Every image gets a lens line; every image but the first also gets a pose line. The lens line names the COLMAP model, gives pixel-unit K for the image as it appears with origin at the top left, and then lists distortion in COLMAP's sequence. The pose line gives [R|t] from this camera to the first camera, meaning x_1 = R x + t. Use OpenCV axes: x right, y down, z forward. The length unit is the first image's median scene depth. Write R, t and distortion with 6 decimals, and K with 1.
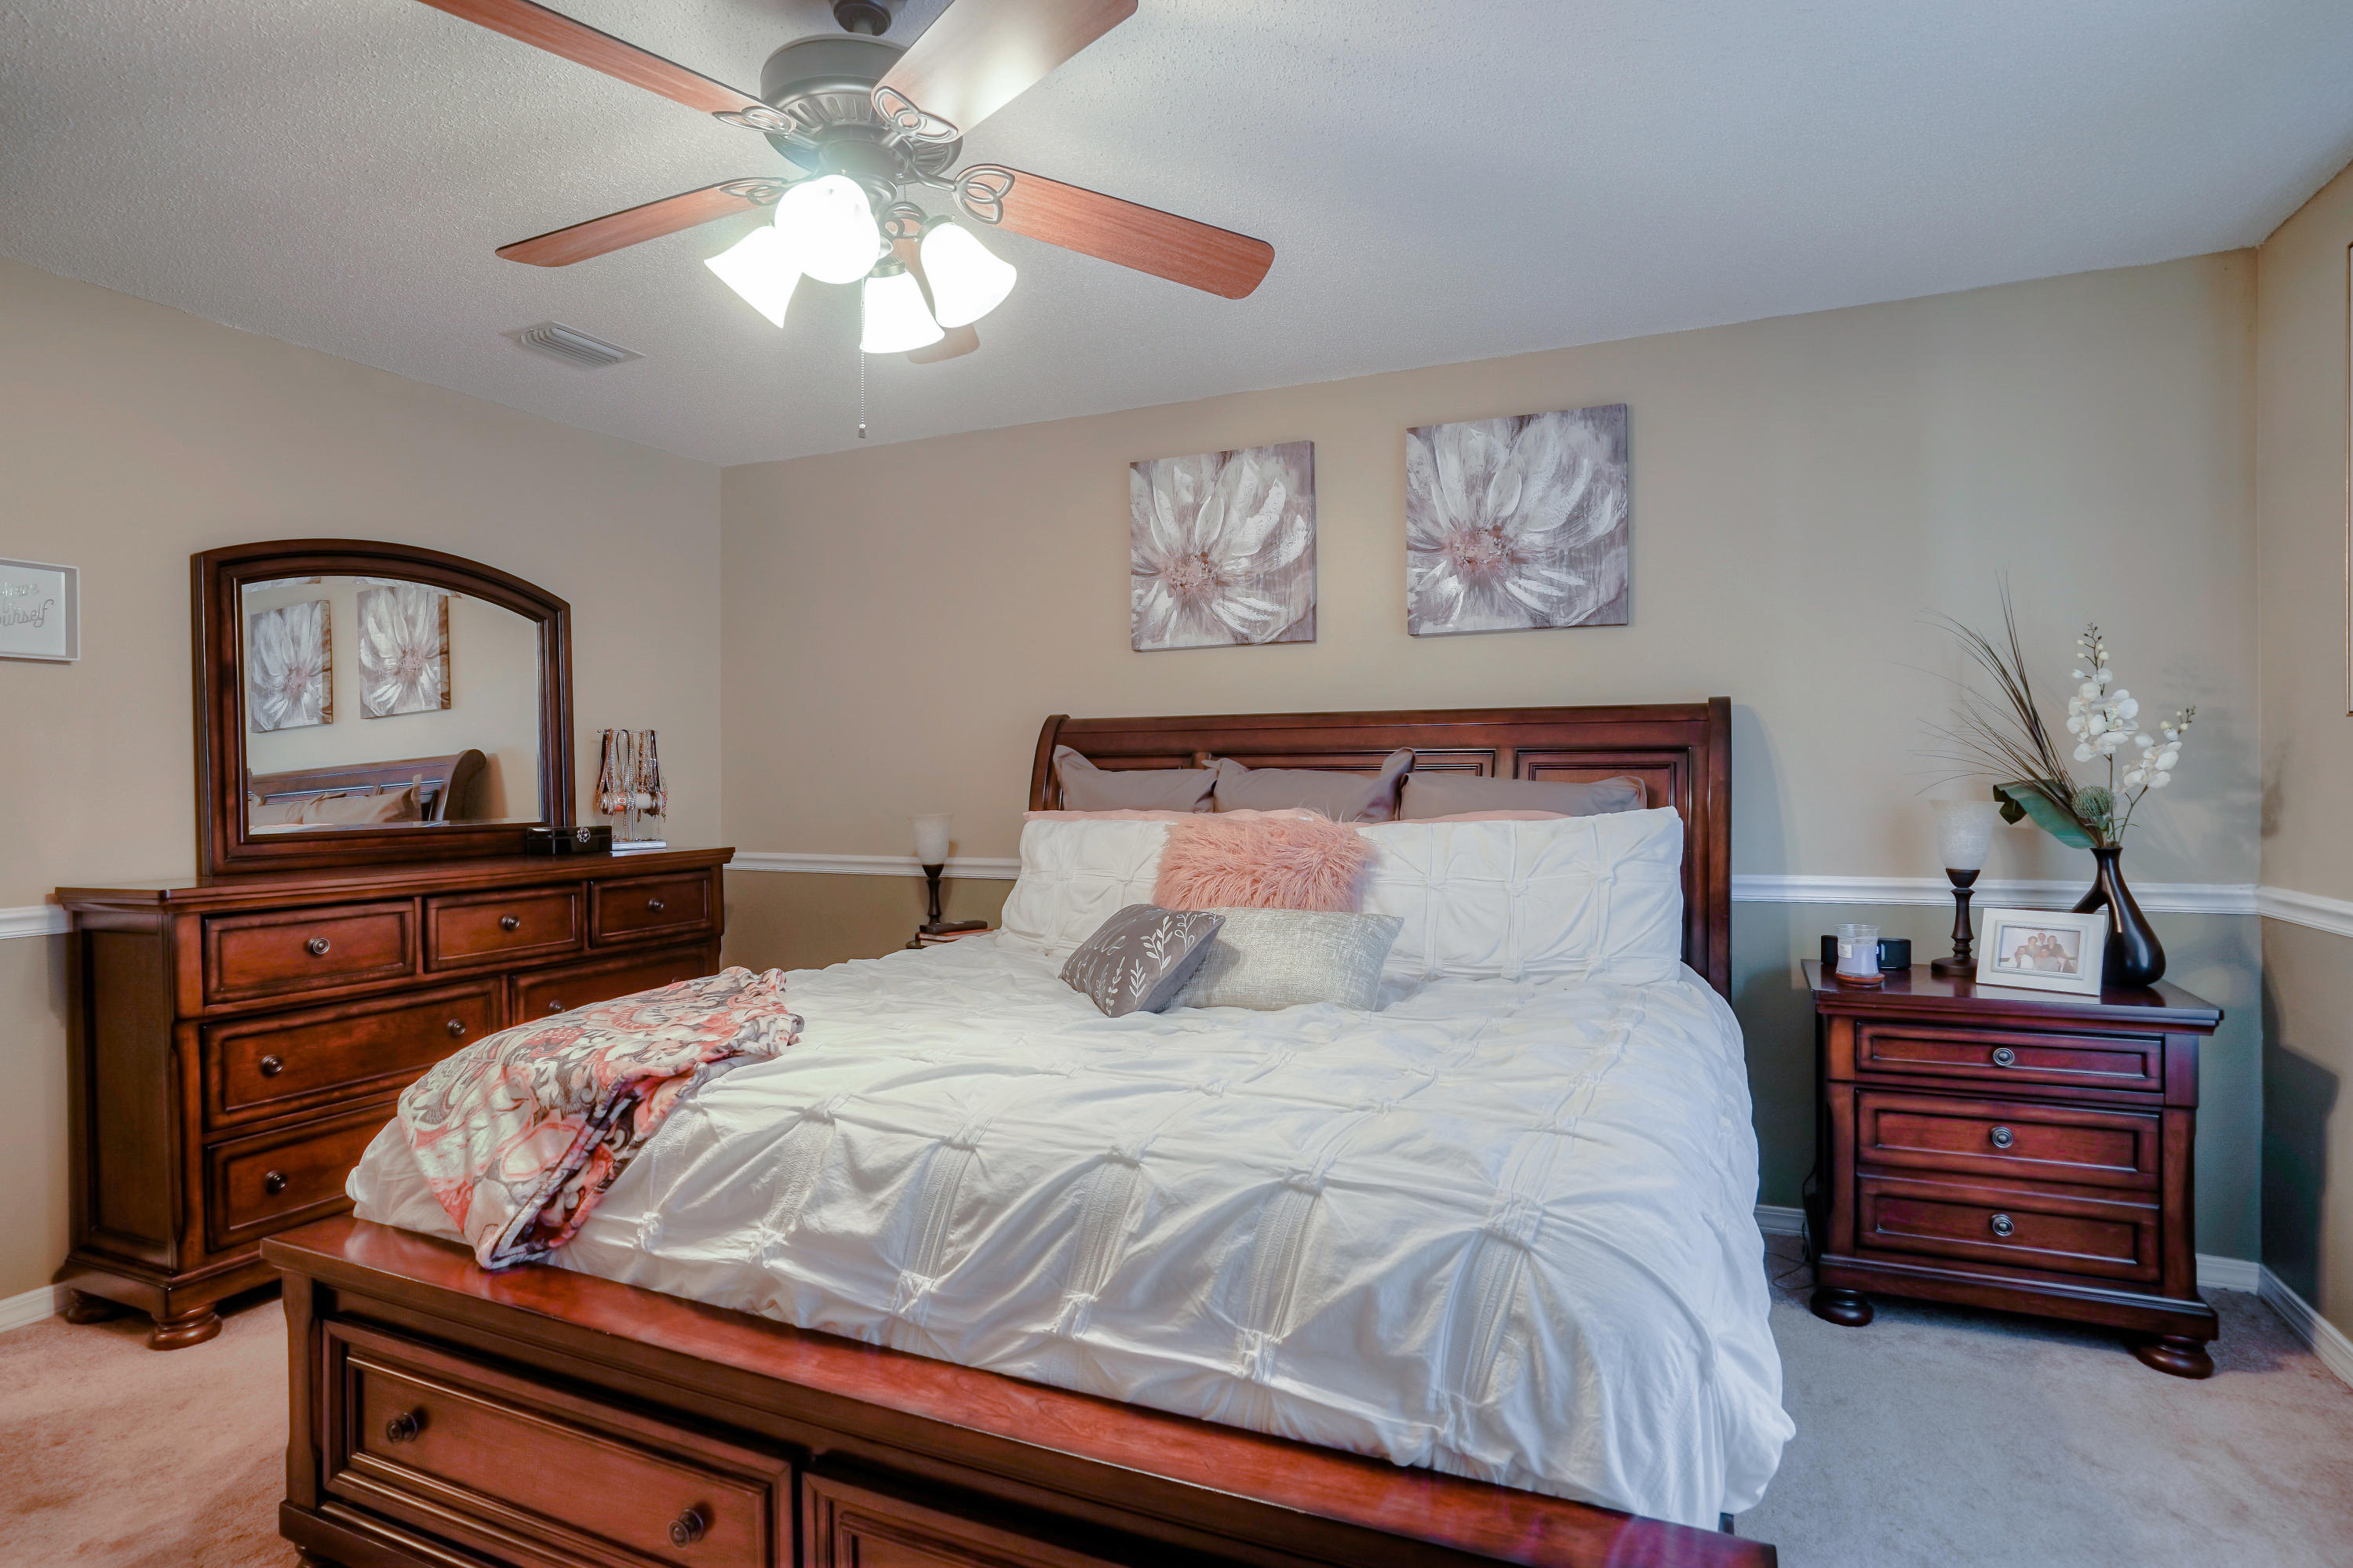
lens RADIAL K [[1255.3, 0, 1224.4], [0, 1255.3, 784.9], [0, 0, 1]] dist [-0.041563, 0.027797]
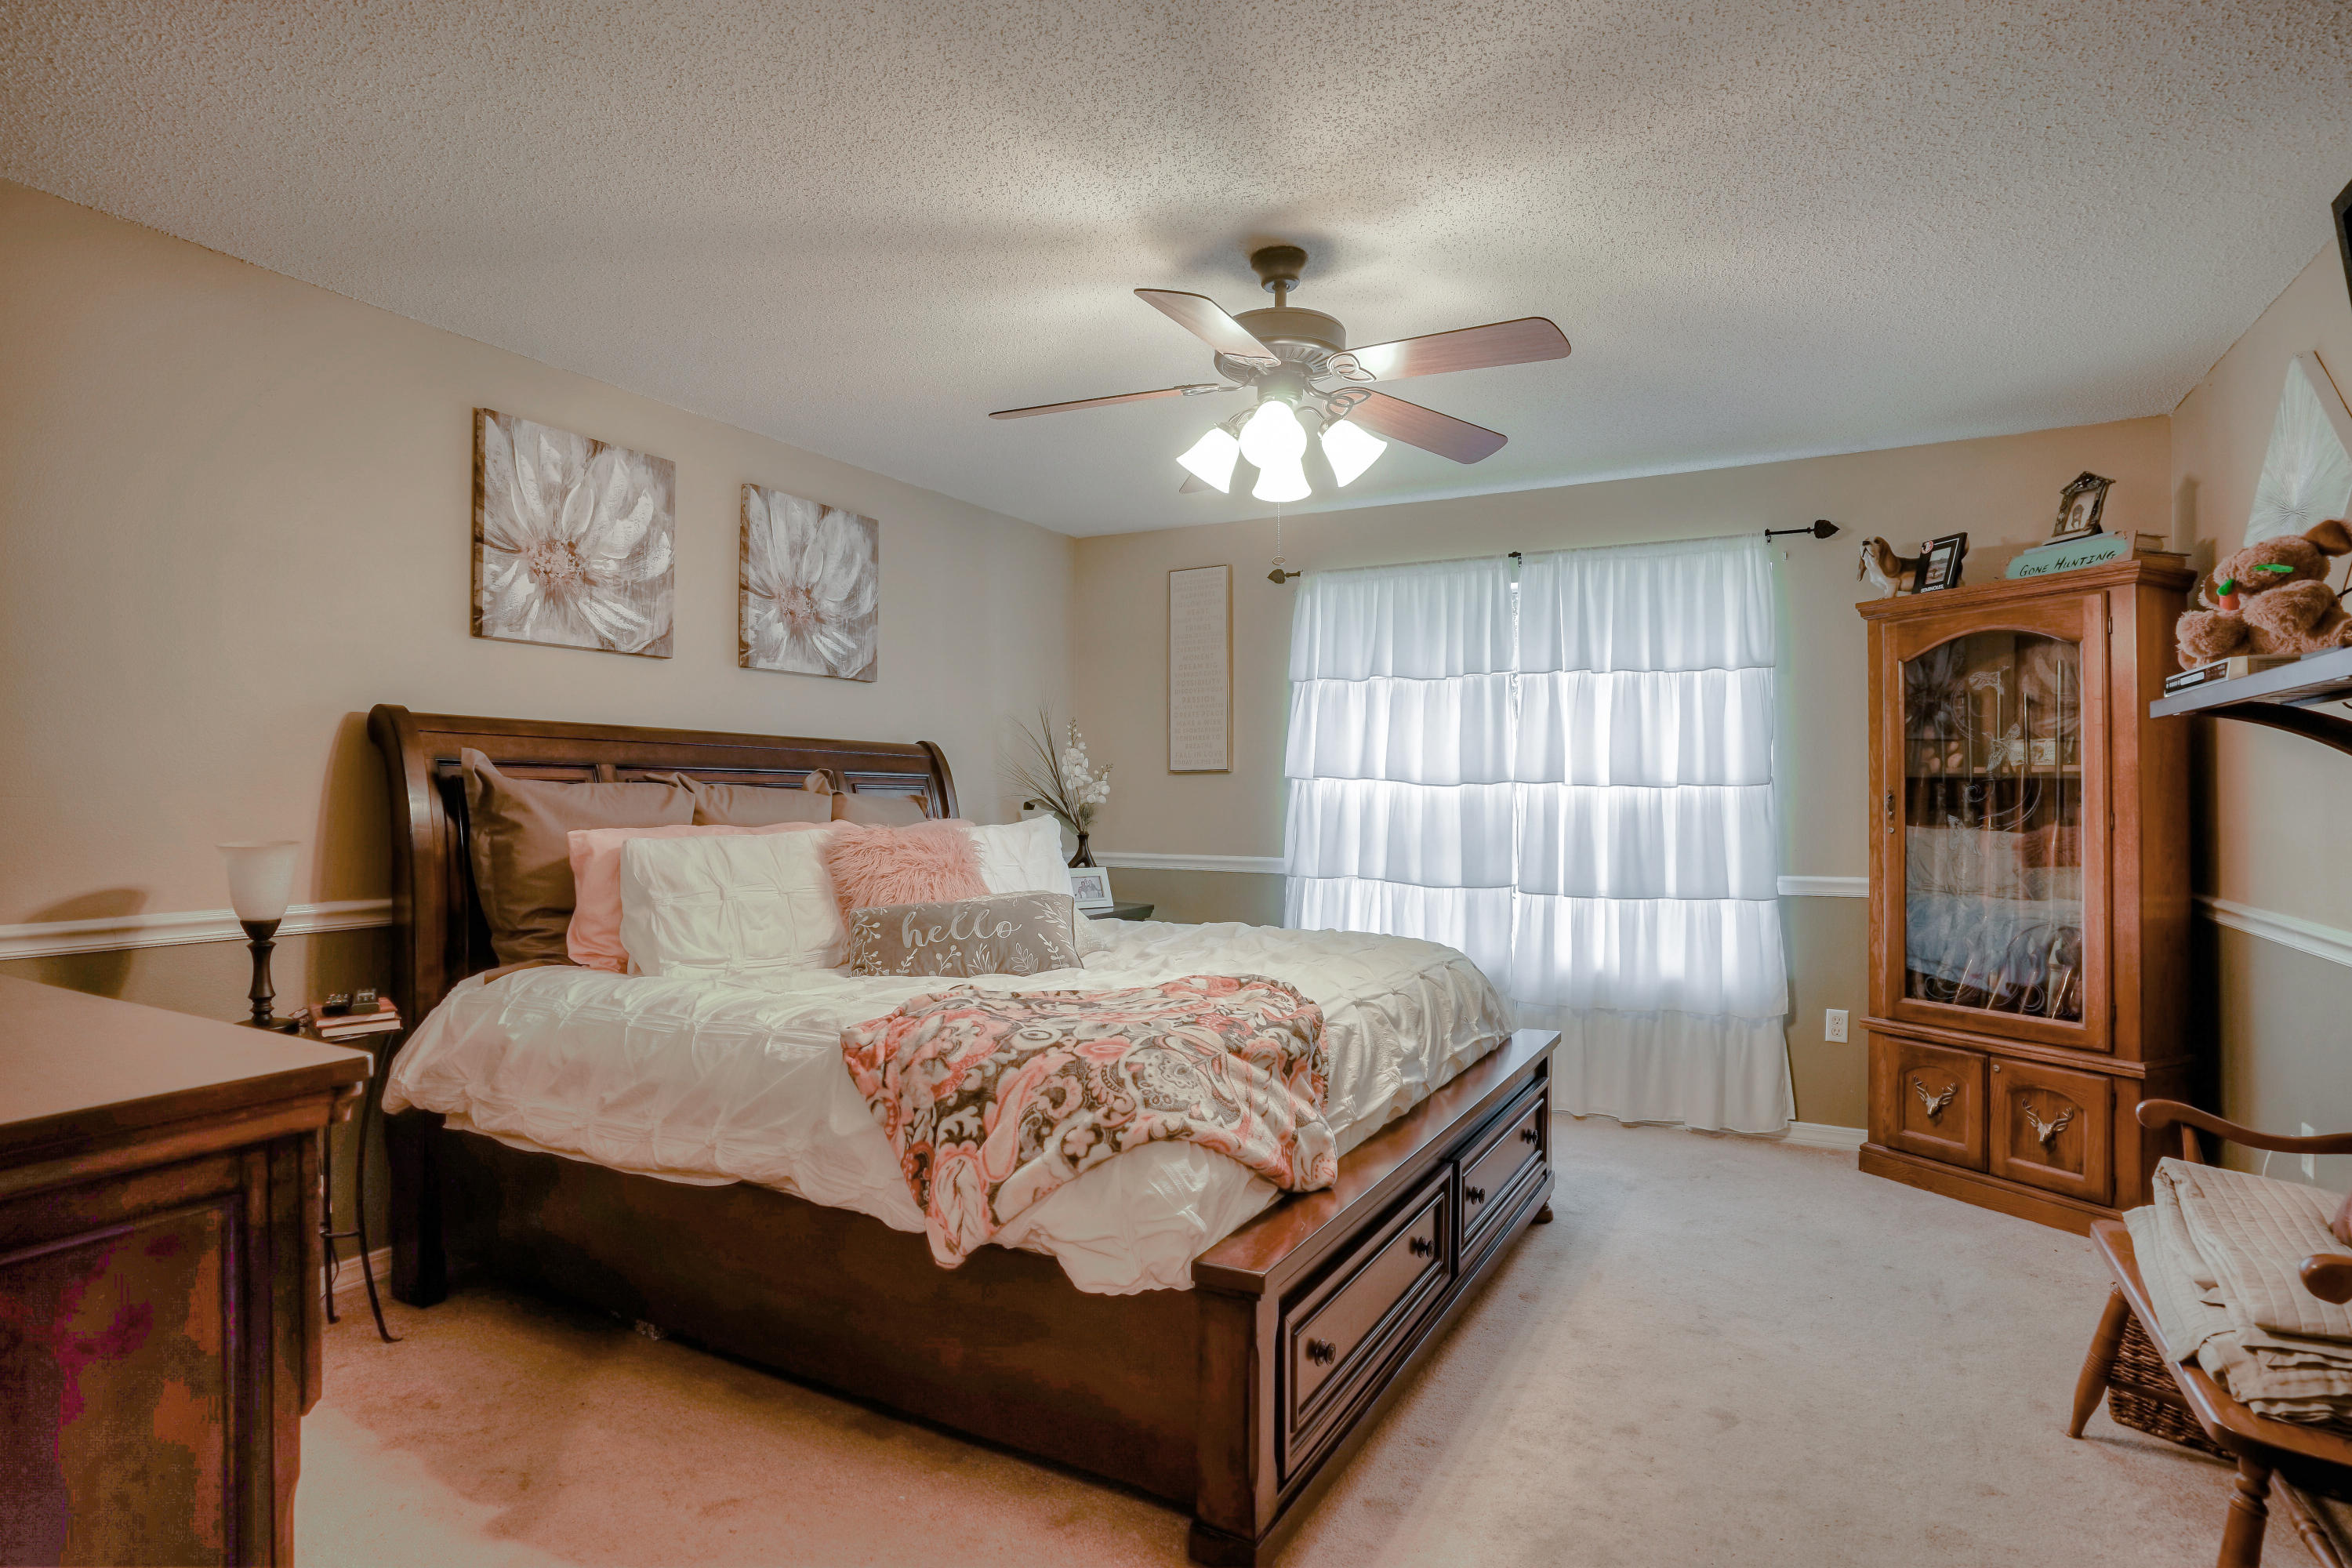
lens RADIAL K [[1254.9, 0, 1184.8], [0, 1254.9, 782.4], [0, 0, 1]] dist [-0.041563, 0.027797]
pose [[0.072863, 0.017097, 0.997195, -0.896203], [-0.004724, 0.999848, -0.016797, 0.000826], [-0.997331, -0.003487, 0.072933, 0.502752]]
